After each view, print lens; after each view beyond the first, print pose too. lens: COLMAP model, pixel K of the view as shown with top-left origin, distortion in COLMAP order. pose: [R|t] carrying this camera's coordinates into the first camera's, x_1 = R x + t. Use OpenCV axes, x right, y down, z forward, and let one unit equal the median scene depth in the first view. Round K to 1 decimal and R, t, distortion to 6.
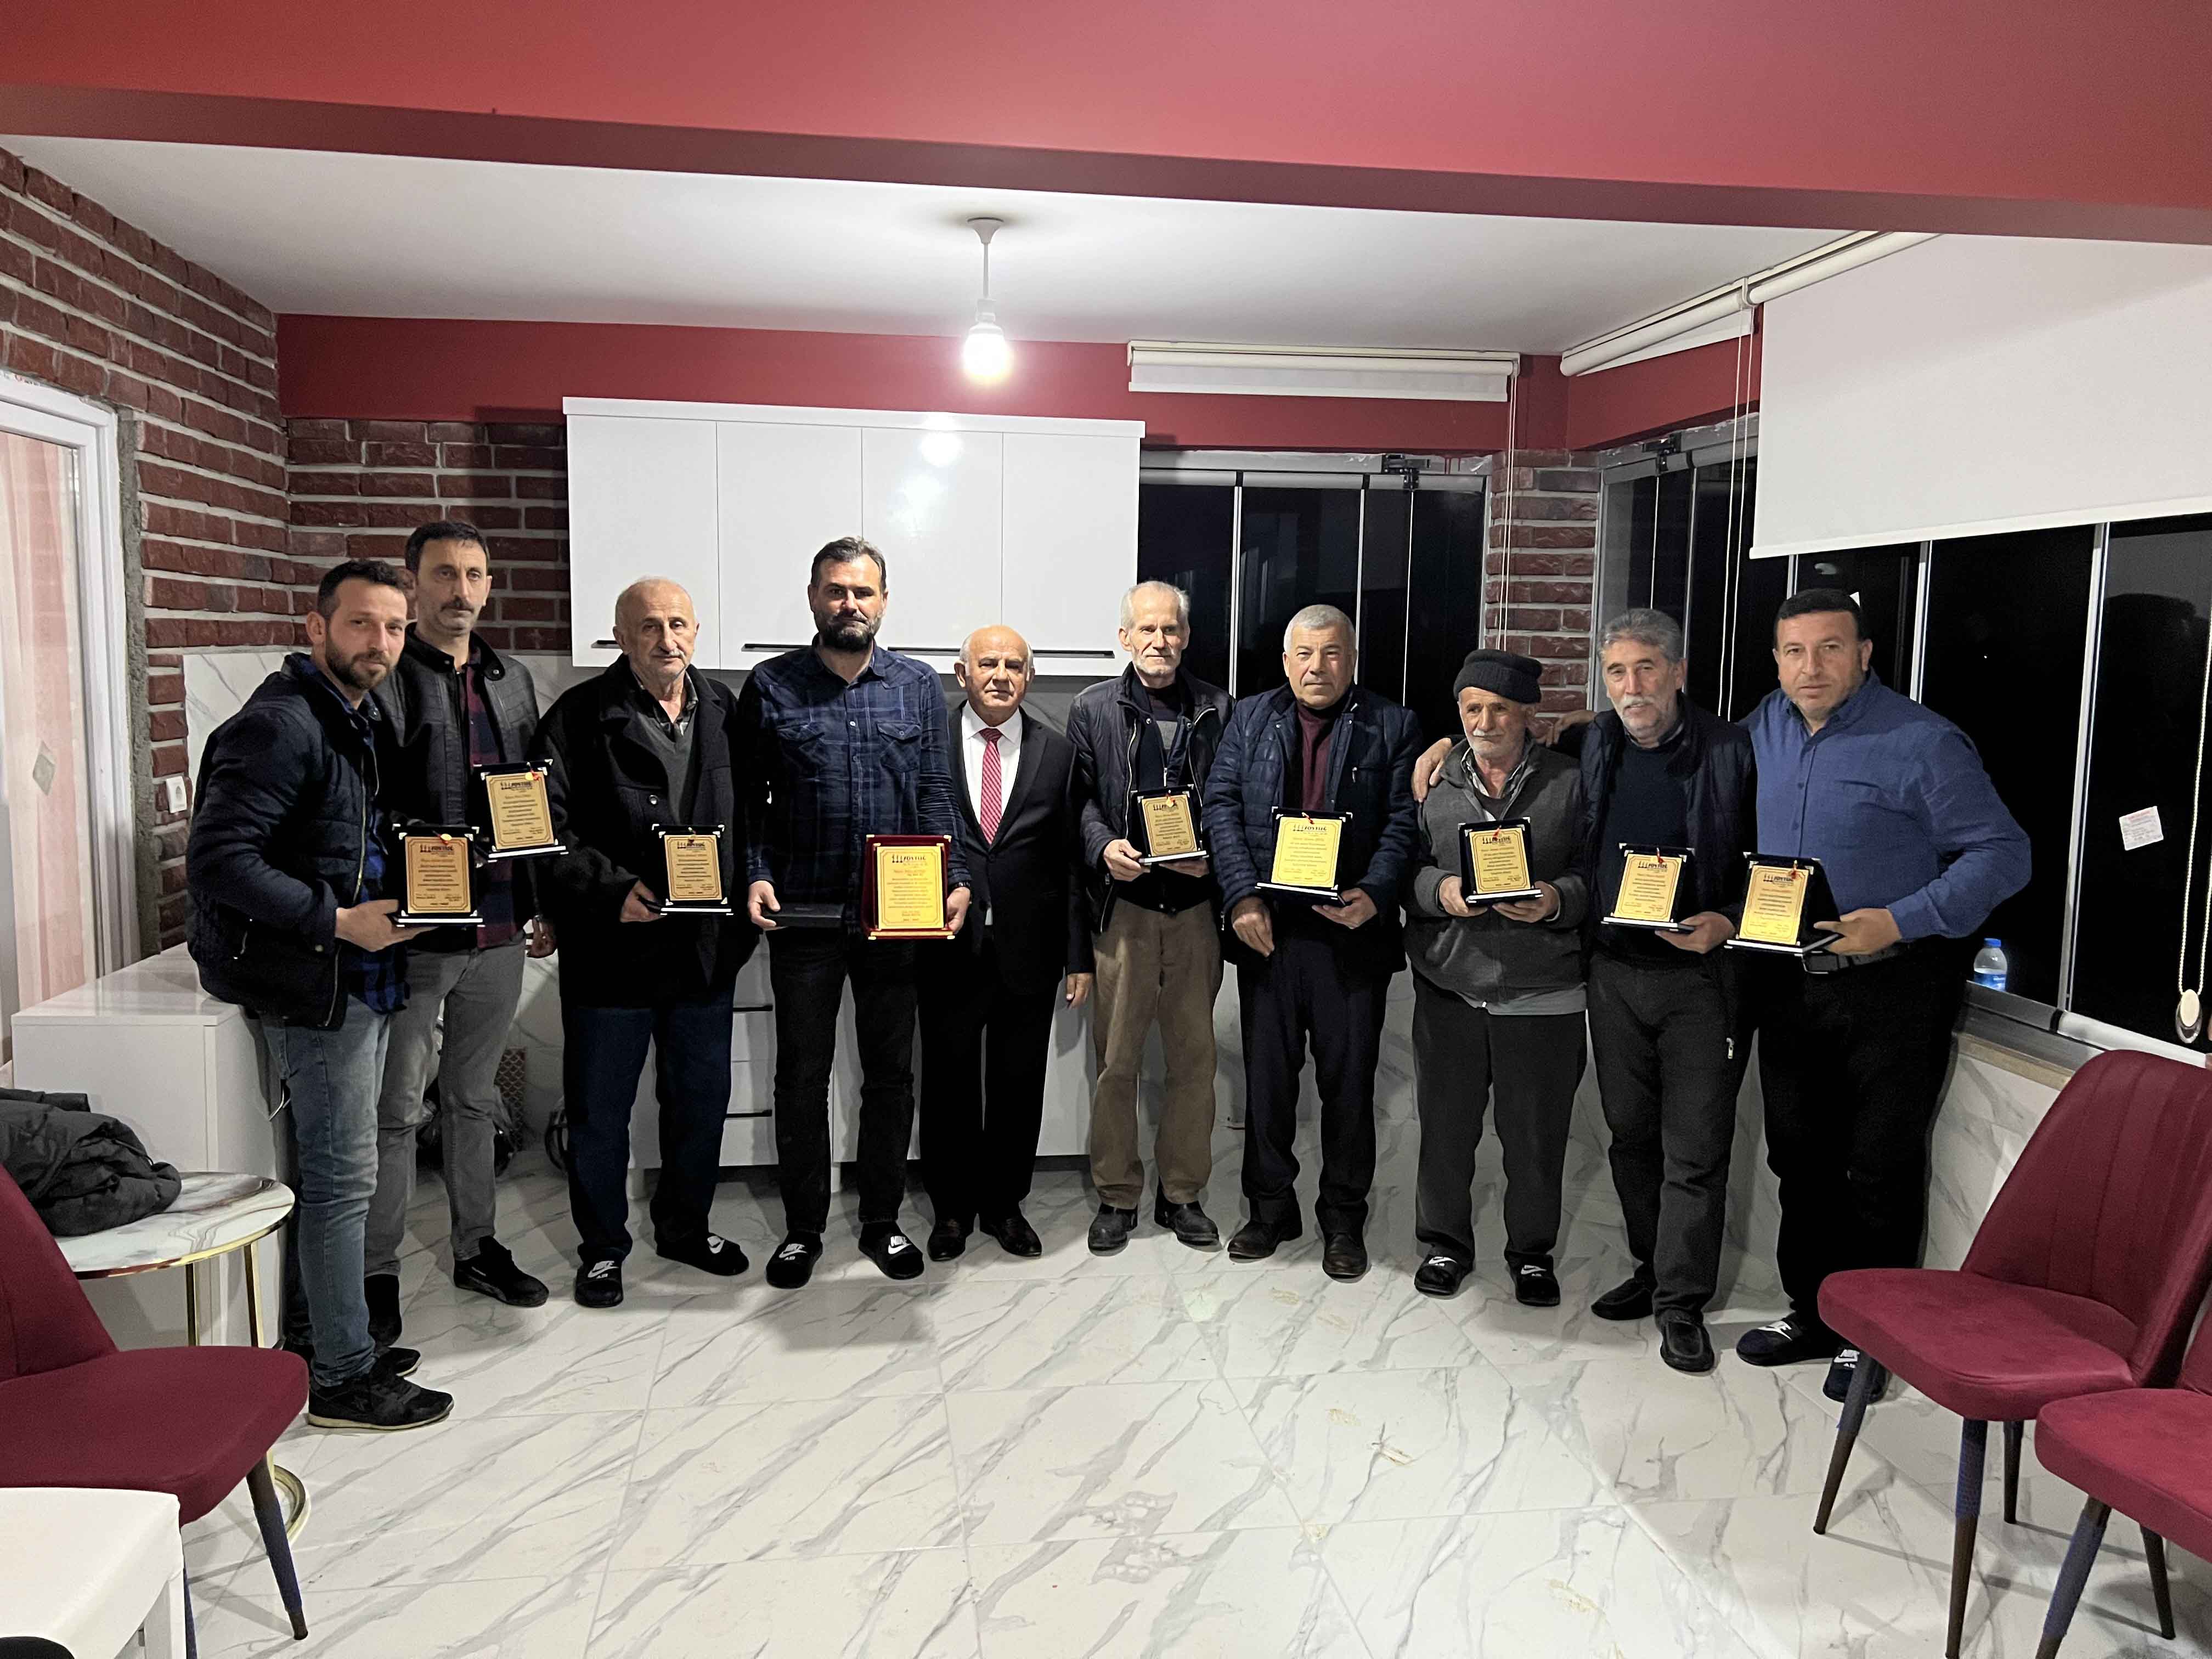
lens RADIAL K [[1665.6, 0, 1068.9], [0, 1665.6, 831.3], [0, 0, 1]] dist [0.035721, -0.048796]
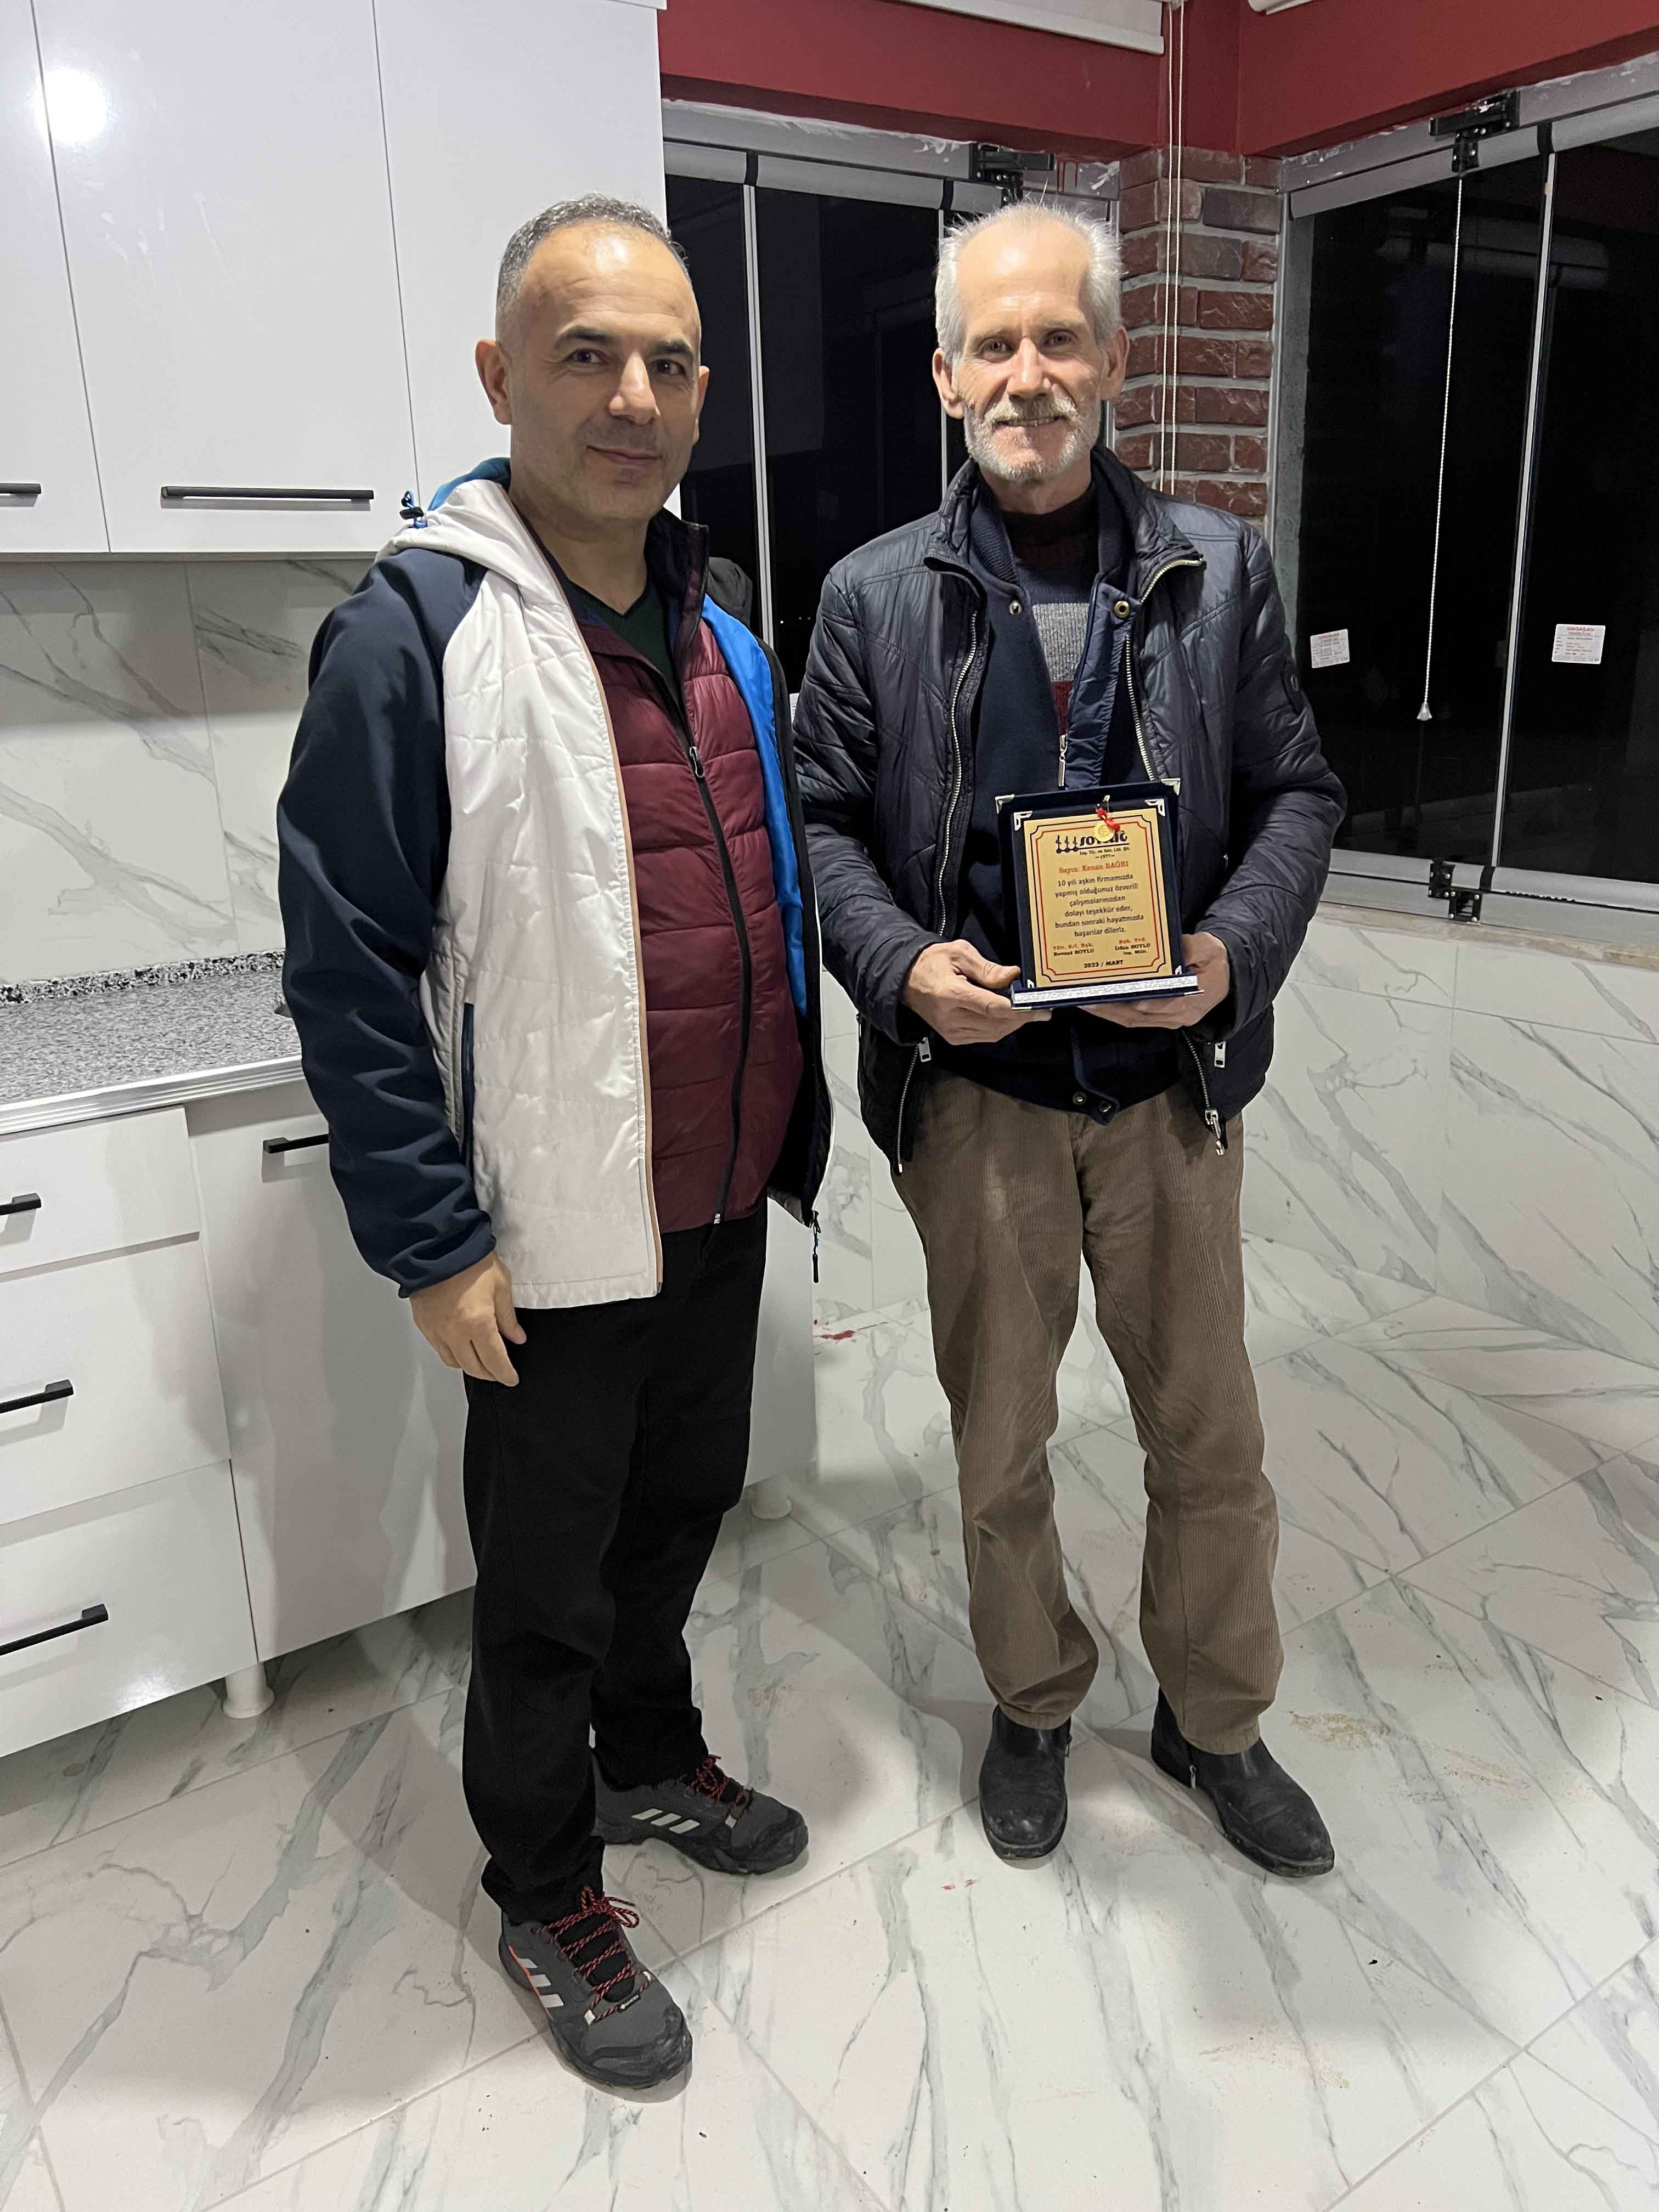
lens RADIAL K [[1665.6, 0, 818.8], [0, 1665.6, 1123.6], [0, 0, 1]] dist [0.035721, -0.048796]
pose [[0.890257, -0.175871, 0.420133, -0.208698], [0.099959, 0.975396, 0.196496, -0.027420], [-0.444354, -0.132936, 0.885933, 0.654904]]
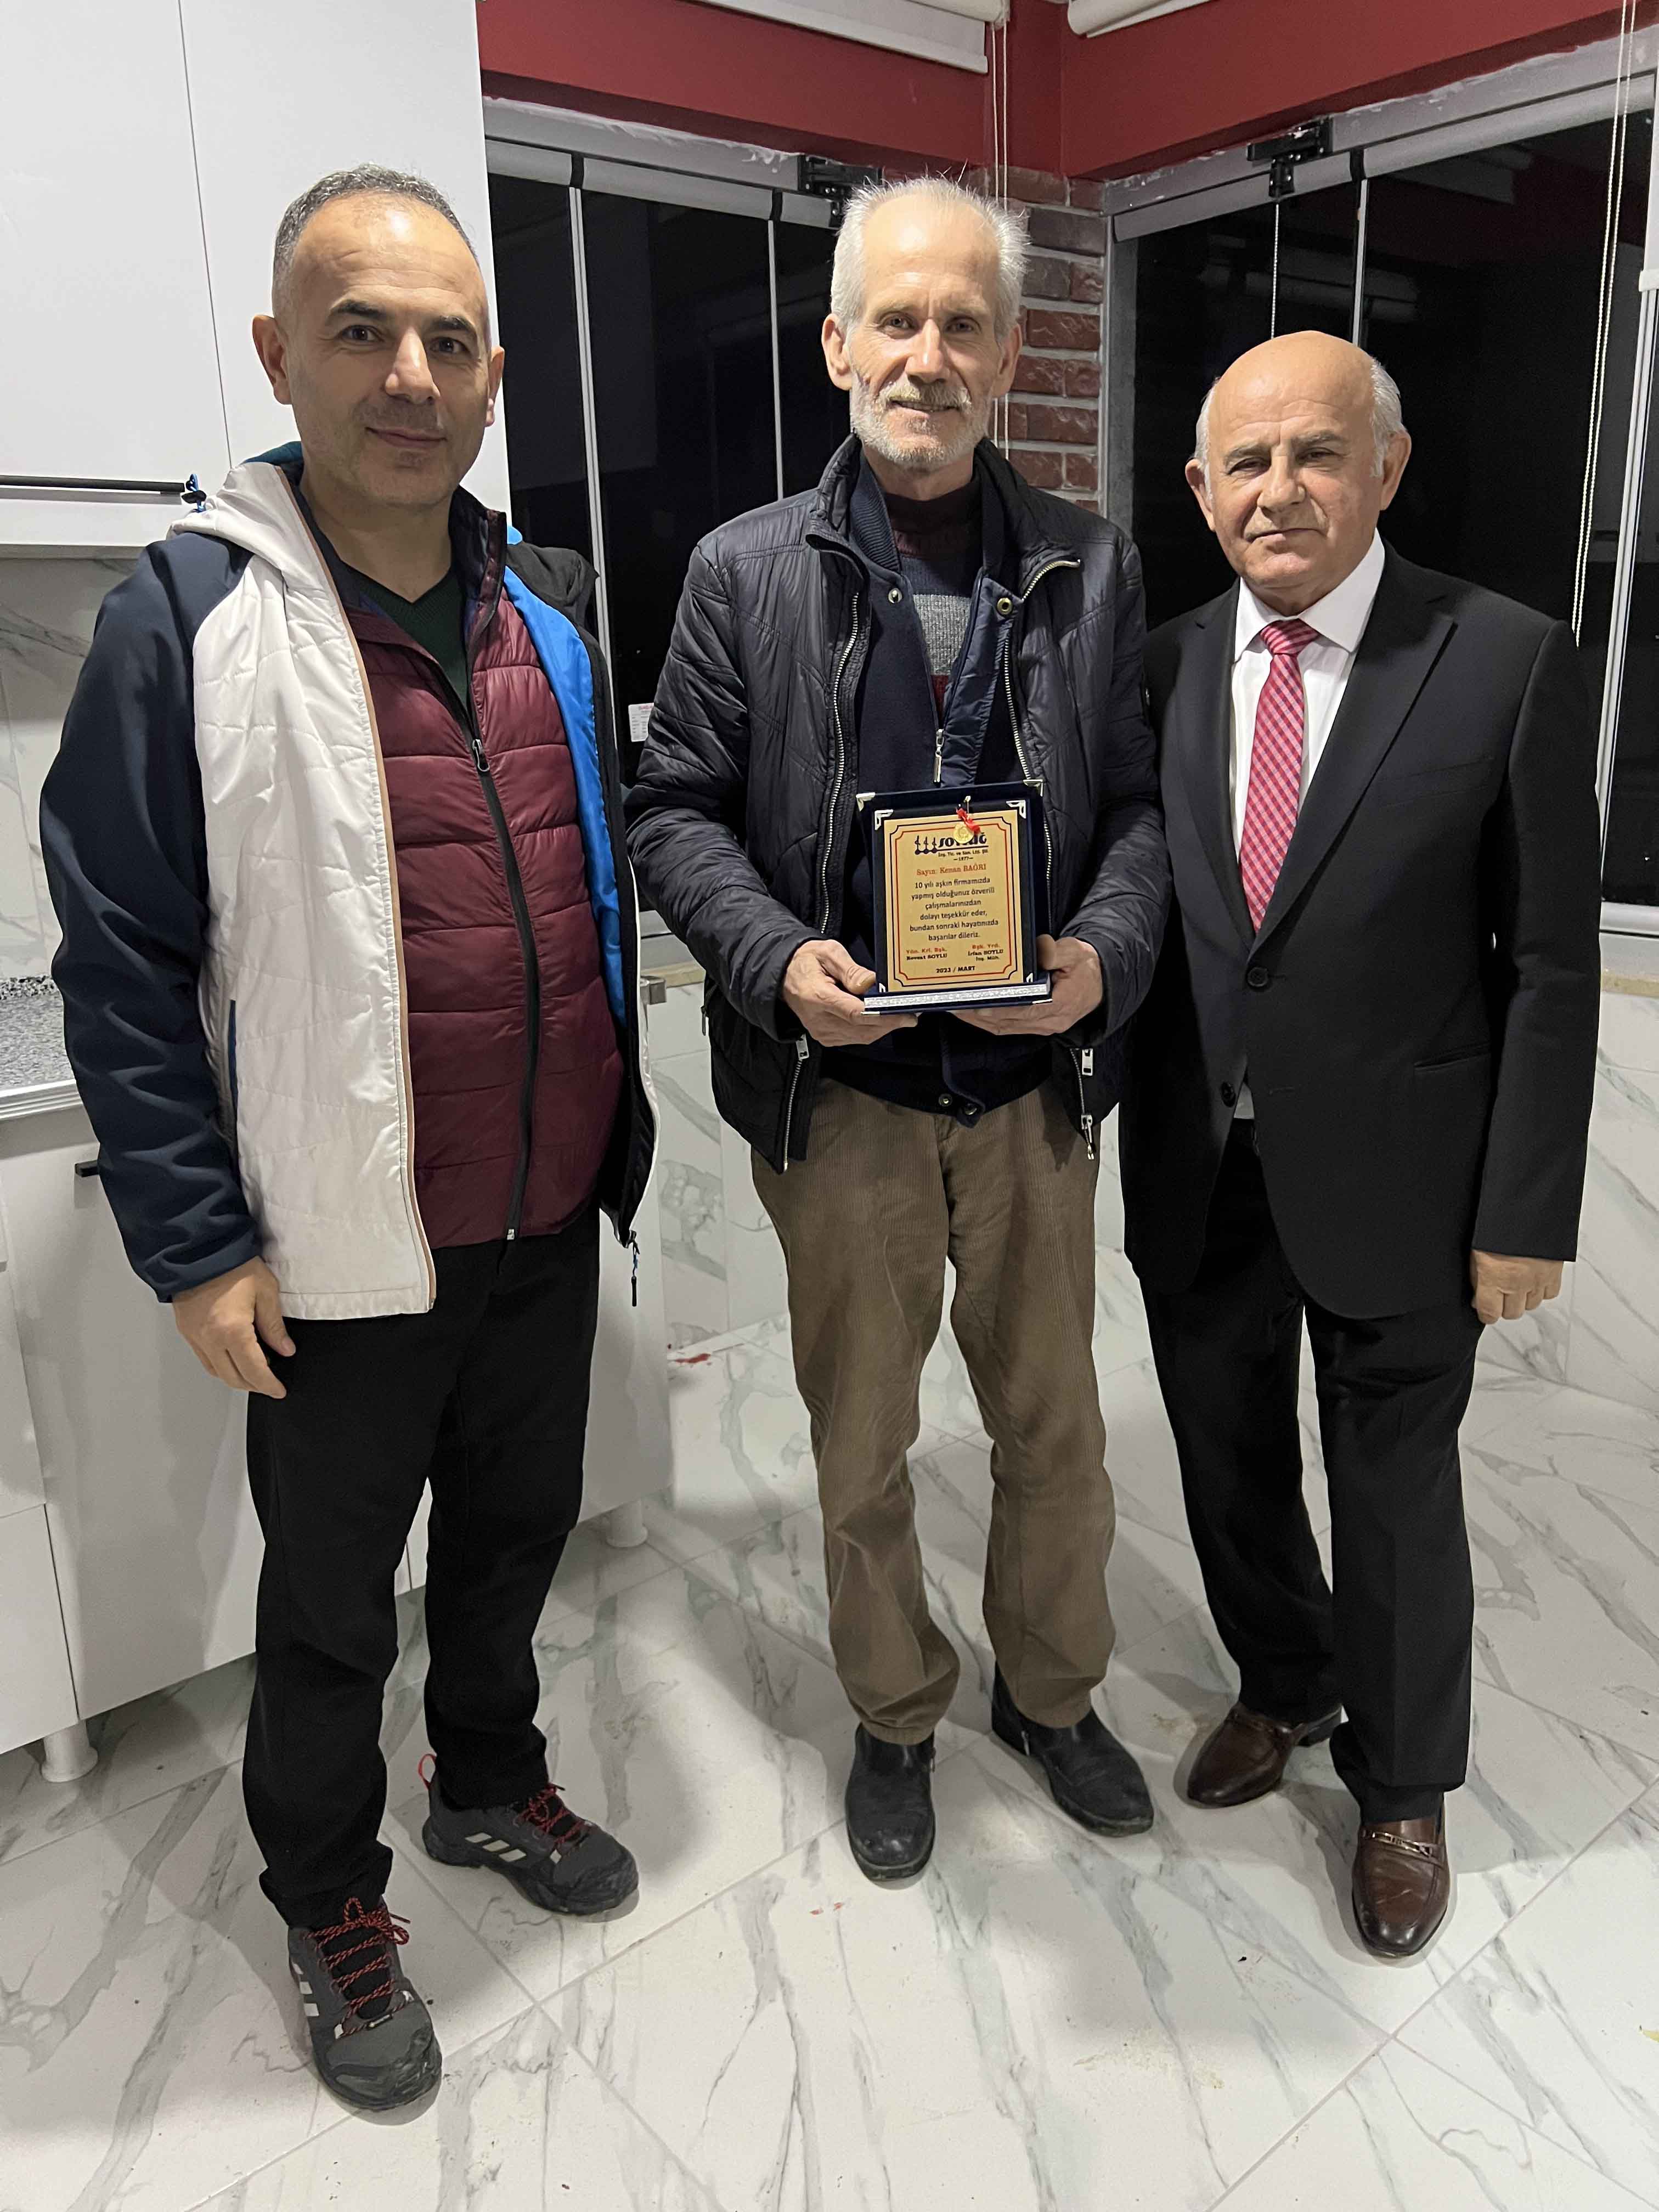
lens RADIAL K [[1665.6, 0, 822.4], [0, 1665.6, 1136.1], [0, 0, 1]] dist [0.035721, -0.048796]
pose [[0.844449, -0.189458, 0.501010, -0.204176], [0.104194, 0.975591, 0.193303, -0.017413], [-0.525404, -0.111032, 0.843577, 0.663235]]
